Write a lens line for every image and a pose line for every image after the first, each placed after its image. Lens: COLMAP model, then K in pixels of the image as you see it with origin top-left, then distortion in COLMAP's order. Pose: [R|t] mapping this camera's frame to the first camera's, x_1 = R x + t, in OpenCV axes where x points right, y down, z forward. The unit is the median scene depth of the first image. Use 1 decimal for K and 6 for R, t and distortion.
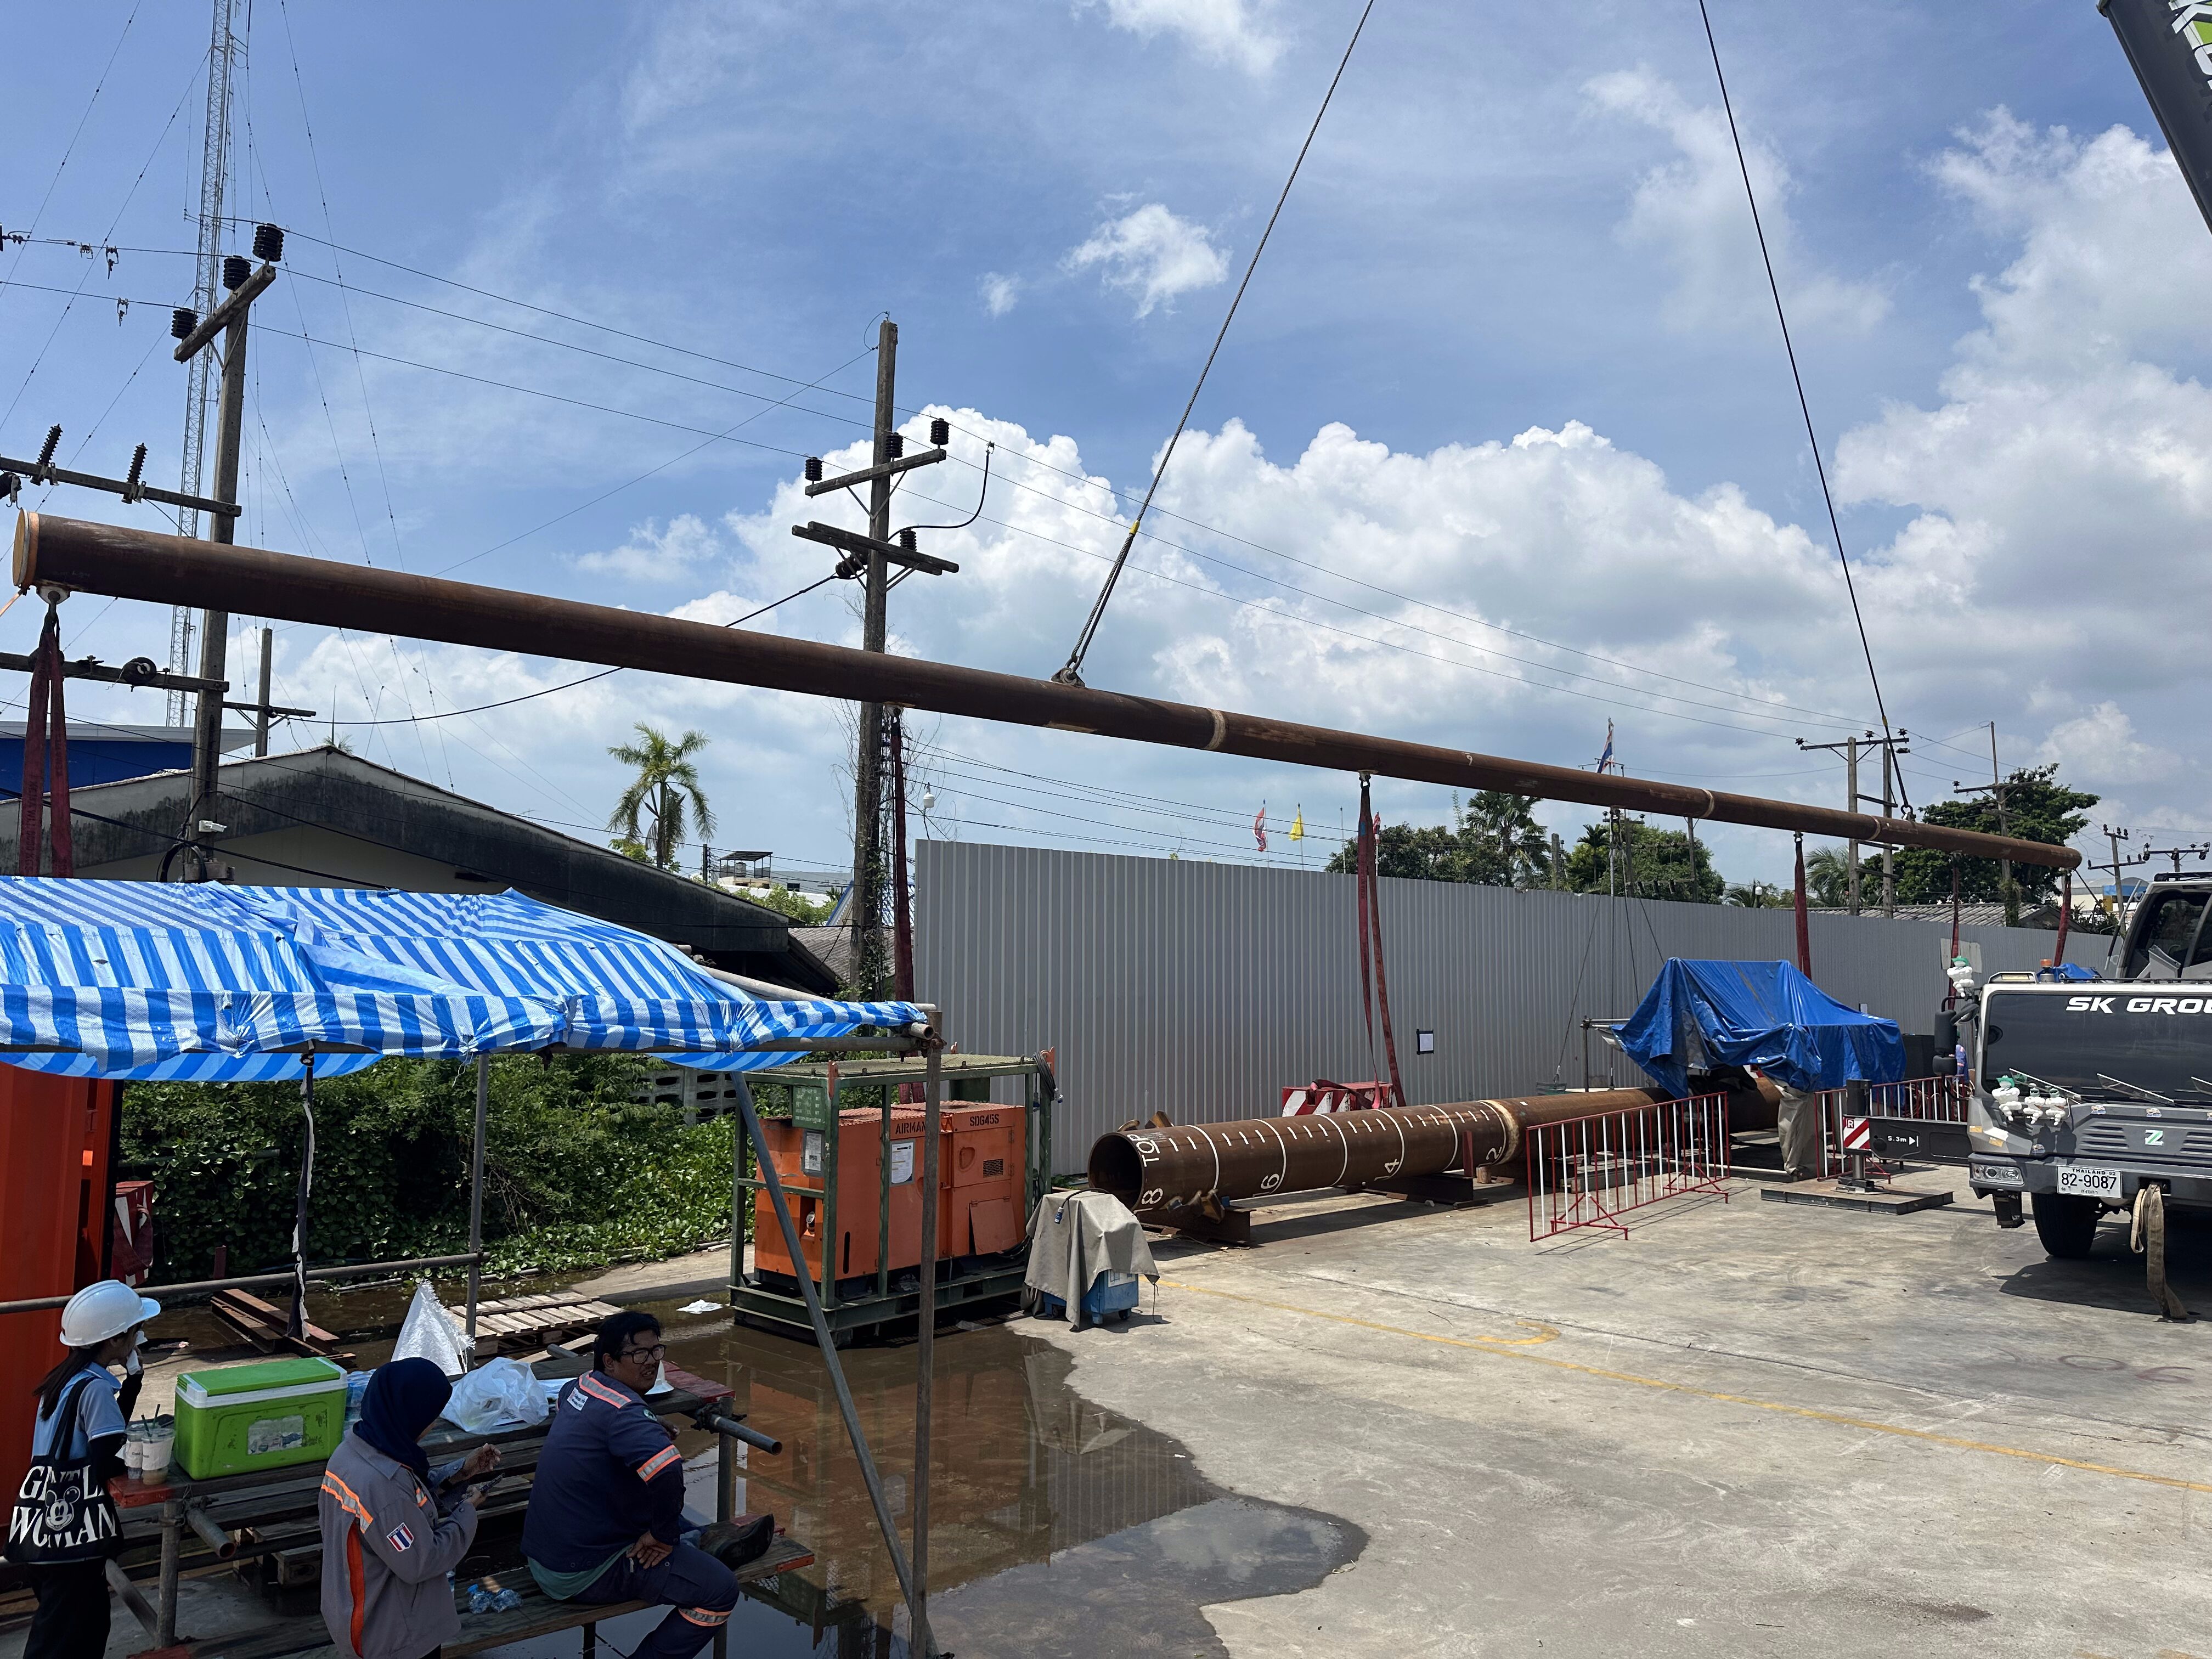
lens RADIAL K [[1570.8, 0, 1106.0], [0, 1570.8, 829.5], [0, 0, 1]] dist [0.084269, -0.100507]
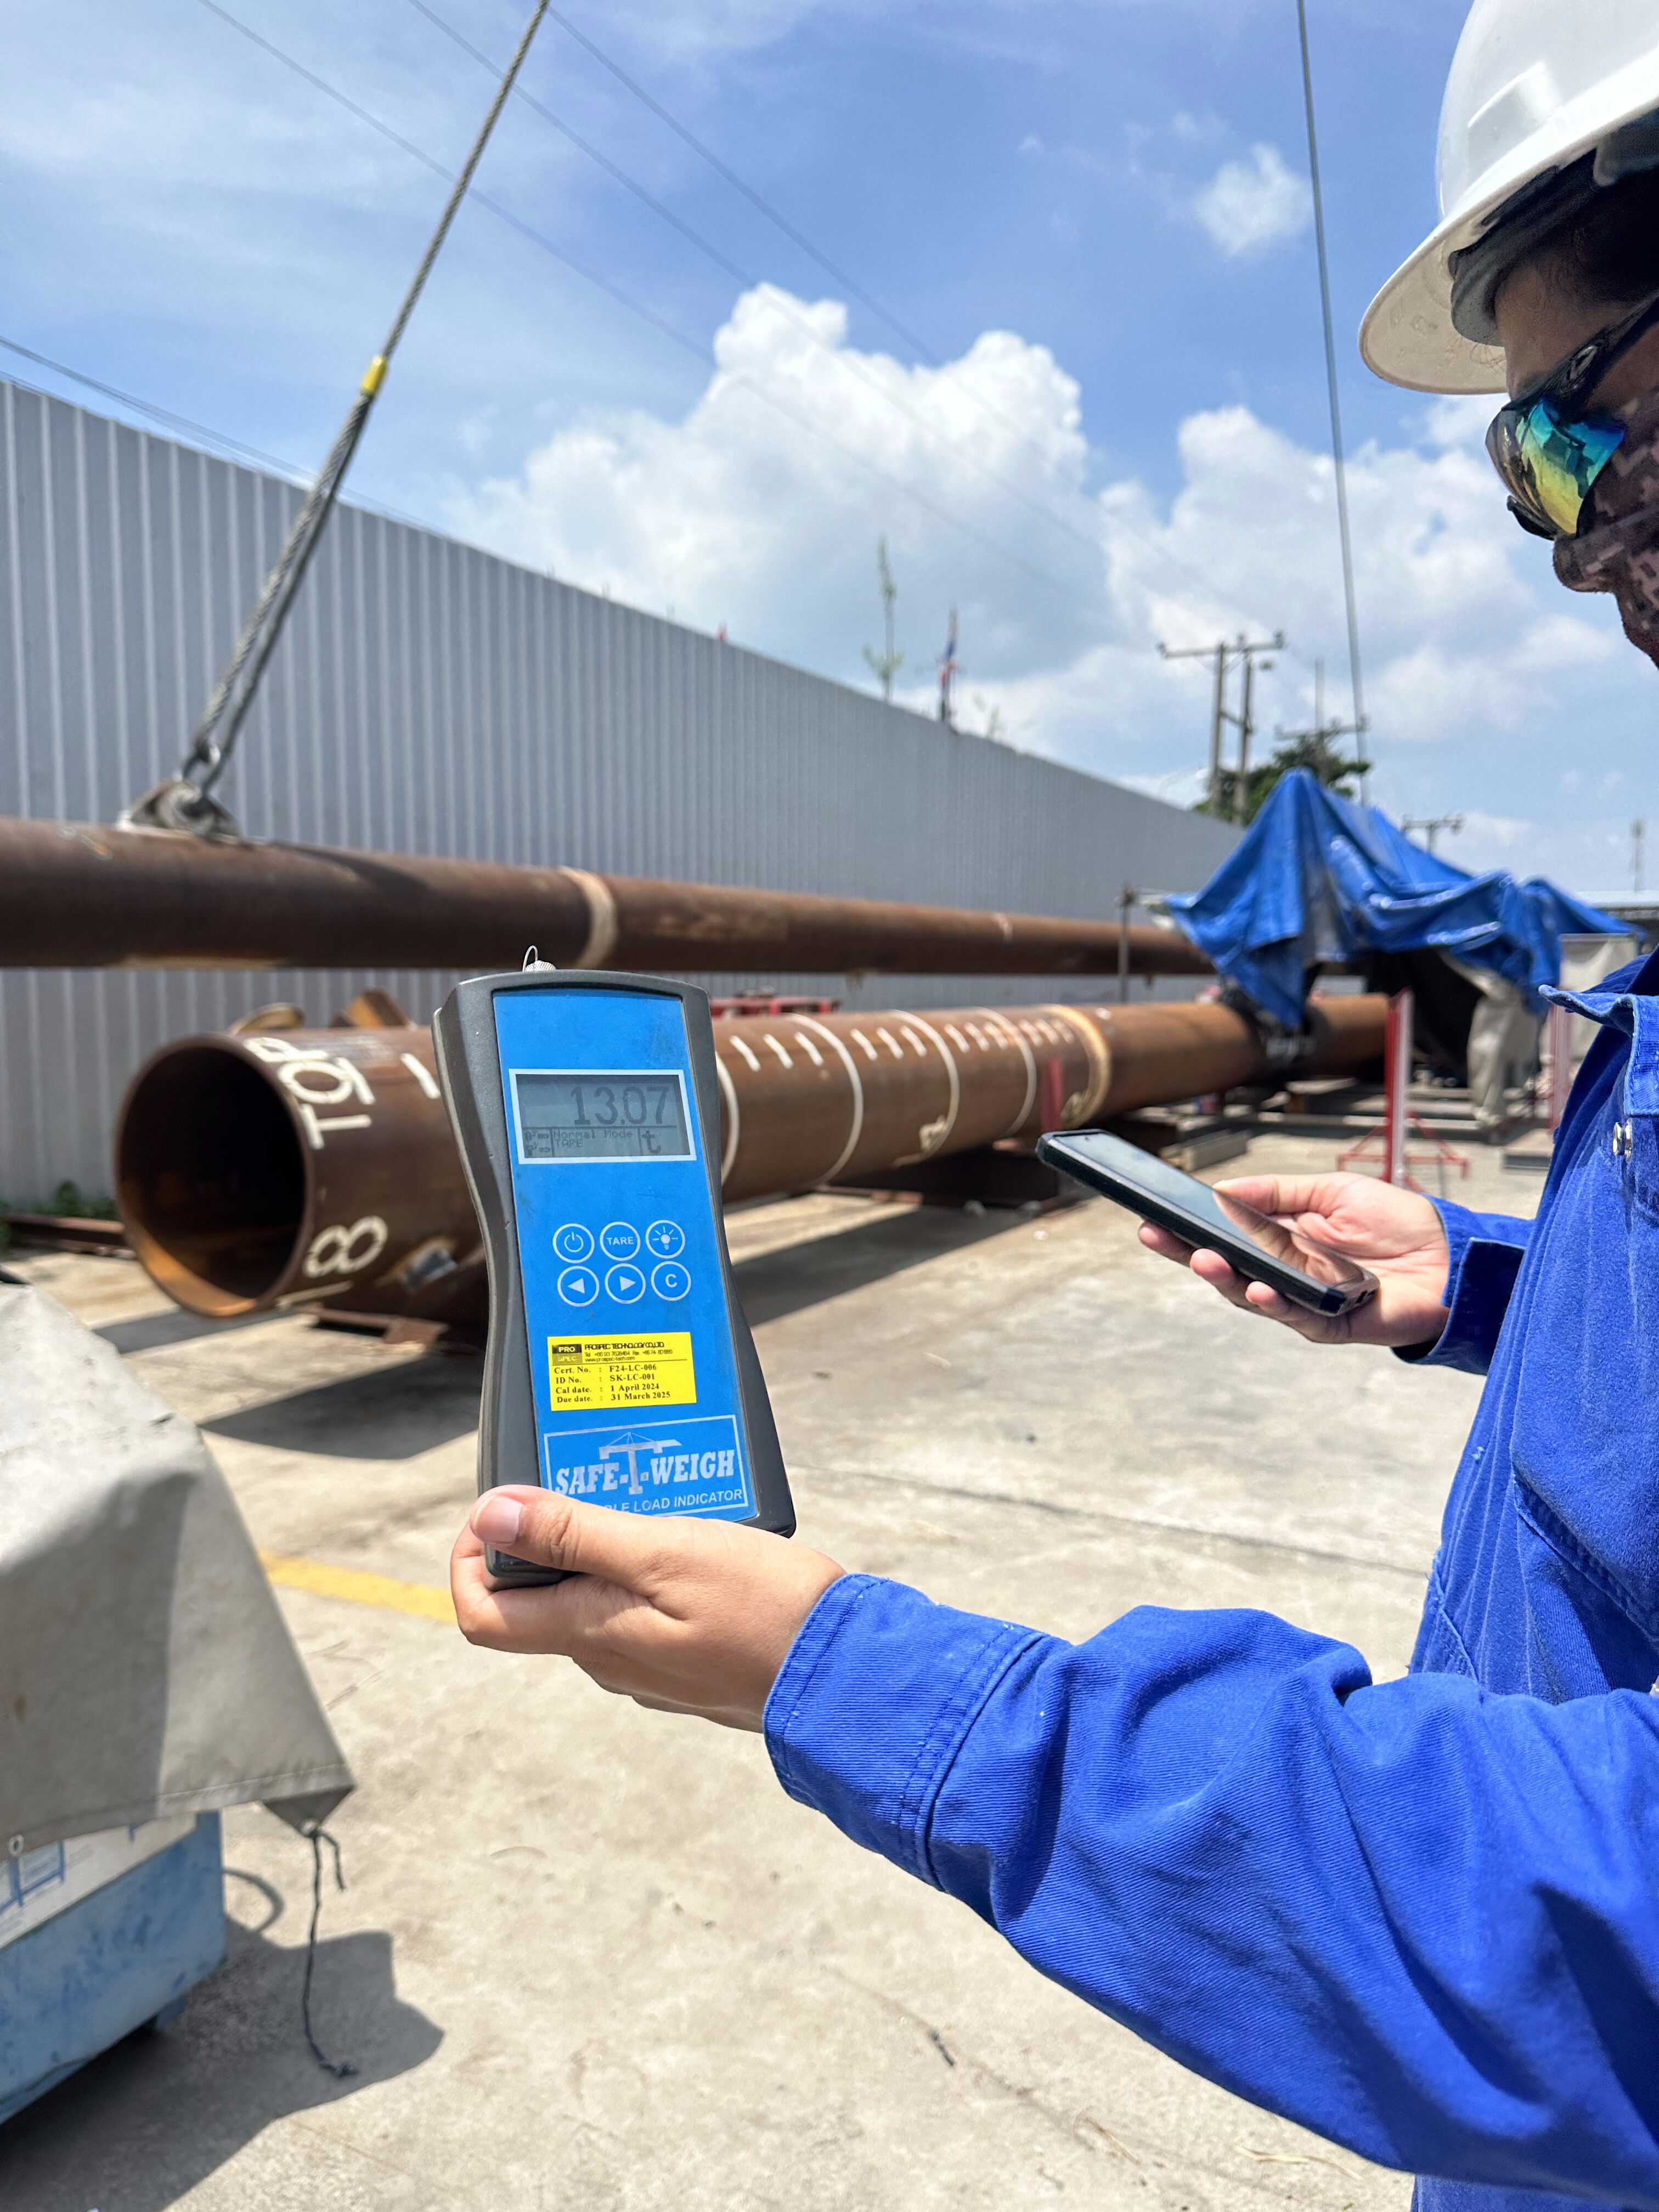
lens RADIAL K [[1570.8, 0, 882.9], [0, 1570.8, 1106.1], [0, 0, 1]] dist [0.084269, -0.100507]
pose [[0.942552, -0.030824, 0.332636, 0.021675], [-0.025923, 0.985982, 0.164823, 0.129647], [-0.333053, -0.163977, 0.928540, 0.580316]]
